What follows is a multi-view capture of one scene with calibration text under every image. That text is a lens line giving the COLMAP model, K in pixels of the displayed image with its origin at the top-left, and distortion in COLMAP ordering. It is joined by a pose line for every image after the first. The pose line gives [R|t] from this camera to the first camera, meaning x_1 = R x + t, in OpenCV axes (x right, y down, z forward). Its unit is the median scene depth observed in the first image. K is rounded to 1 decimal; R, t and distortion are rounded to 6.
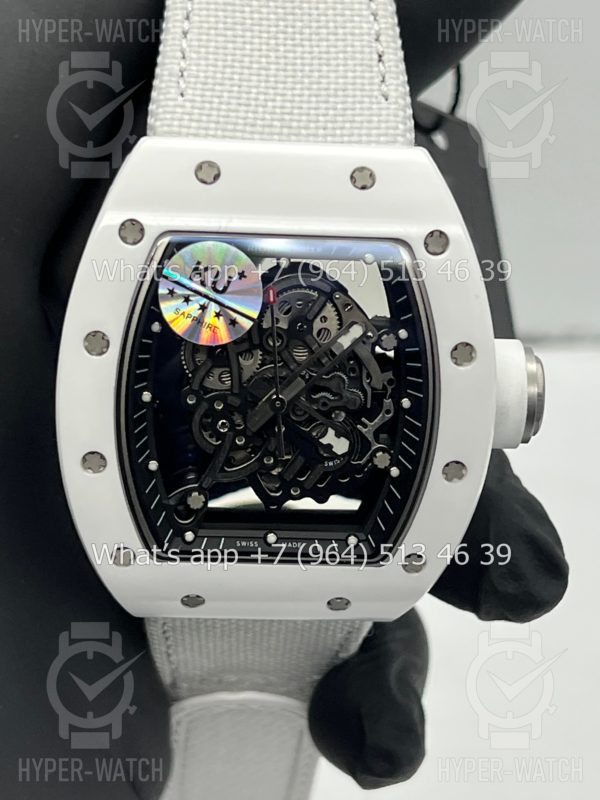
lens RADIAL K [[1952.0, 0, 303.5], [0, 1952.0, 399.5], [0, 0, 1]] dist [0.214026, 0.000000]
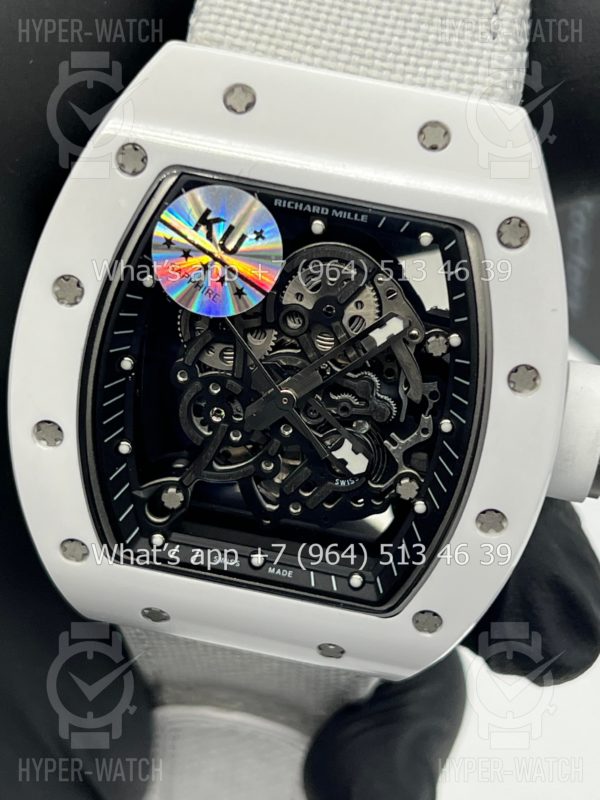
lens RADIAL K [[1952.0, 0, 305.8], [0, 1952.0, 397.6], [0, 0, 1]] dist [0.214026, 0.000000]
pose [[0.979059, 0.170231, -0.111649, 0.082543], [-0.163325, 0.984199, 0.068396, -0.053758], [0.121528, -0.048729, 0.991391, 0.206904]]
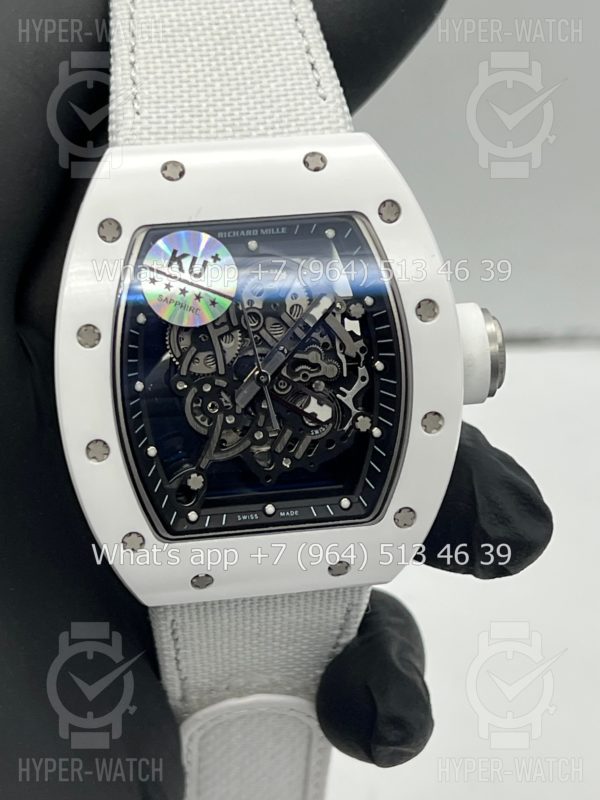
lens RADIAL K [[1952.0, 0, 292.4], [0, 1952.0, 402.9], [0, 0, 1]] dist [0.214026, 0.000000]
pose [[0.991584, -0.118020, 0.053229, -0.054296], [0.123456, 0.985760, -0.114174, 0.137653], [-0.038996, 0.119784, 0.992034, -0.061386]]
